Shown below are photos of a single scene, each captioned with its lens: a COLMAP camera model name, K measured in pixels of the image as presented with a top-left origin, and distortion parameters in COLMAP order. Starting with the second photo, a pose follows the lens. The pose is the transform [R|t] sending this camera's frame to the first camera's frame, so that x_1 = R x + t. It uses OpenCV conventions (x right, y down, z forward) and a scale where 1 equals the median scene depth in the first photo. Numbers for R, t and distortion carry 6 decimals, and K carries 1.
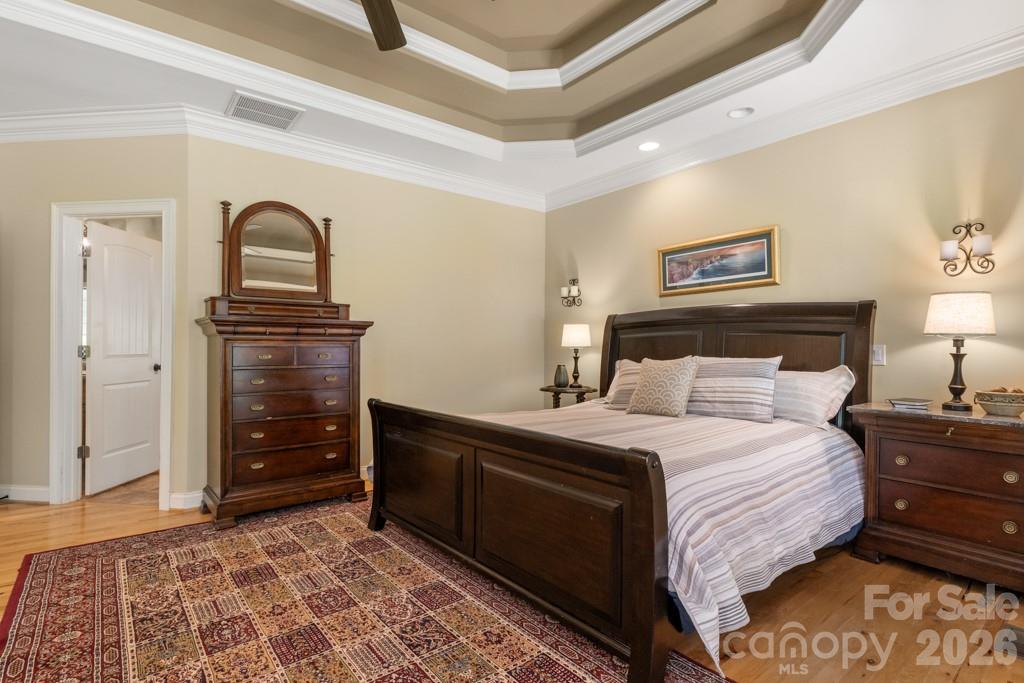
lens RADIAL K [[496.8, 0, 508.5], [0, 496.8, 344.8], [0, 0, 1]] dist [-0.001129, 0.000047]
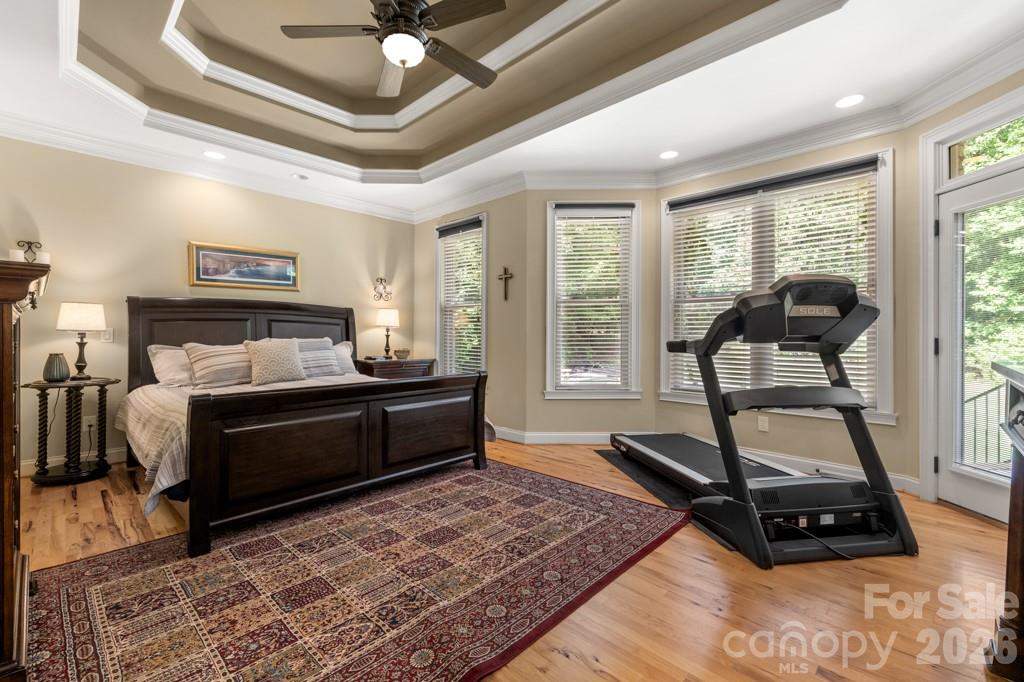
lens RADIAL K [[442.3, 0, 506.3], [0, 442.3, 334.9], [0, 0, 1]] dist [0.000111, 0.000010]
pose [[-0.122828, -0.005516, 0.992413, -1.039710], [-0.008045, 0.999957, 0.004563, 0.003889], [-0.992395, -0.007424, -0.122867, 0.586899]]
